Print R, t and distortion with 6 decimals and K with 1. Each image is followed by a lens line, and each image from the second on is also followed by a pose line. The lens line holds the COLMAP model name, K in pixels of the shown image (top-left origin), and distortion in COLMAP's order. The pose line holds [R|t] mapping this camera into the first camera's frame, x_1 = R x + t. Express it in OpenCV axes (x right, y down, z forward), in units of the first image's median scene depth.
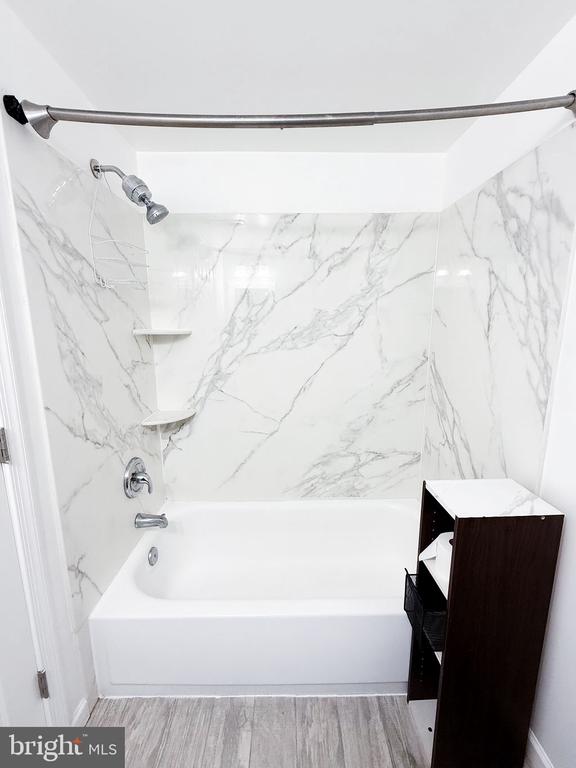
lens RADIAL K [[311.2, 0, 288.5], [0, 311.2, 382.0], [0, 0, 1]] dist [0.003455, -0.000292]
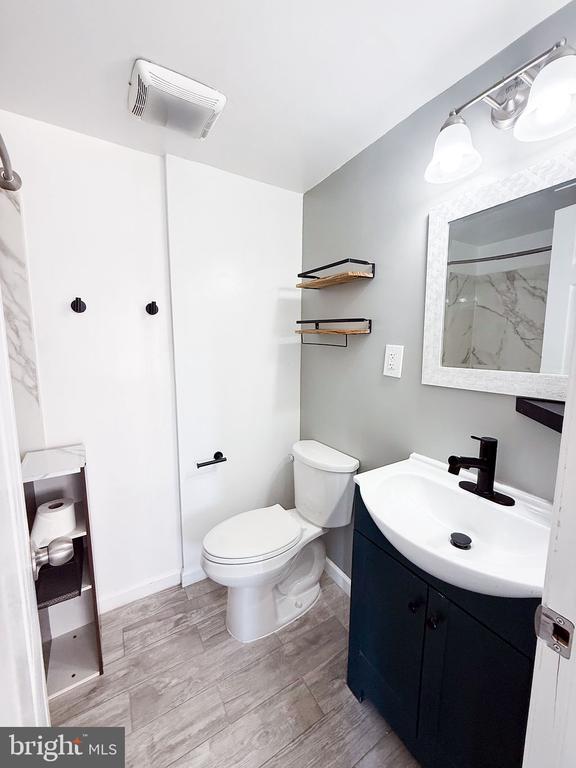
lens RADIAL K [[311.2, 0, 287.6], [0, 311.2, 379.7], [0, 0, 1]] dist [0.003455, -0.000292]
pose [[-0.515989, -0.113151, 0.849089, -0.944095], [0.149538, 0.964117, 0.219354, -0.103333], [-0.843442, 0.240156, -0.480553, 0.710329]]
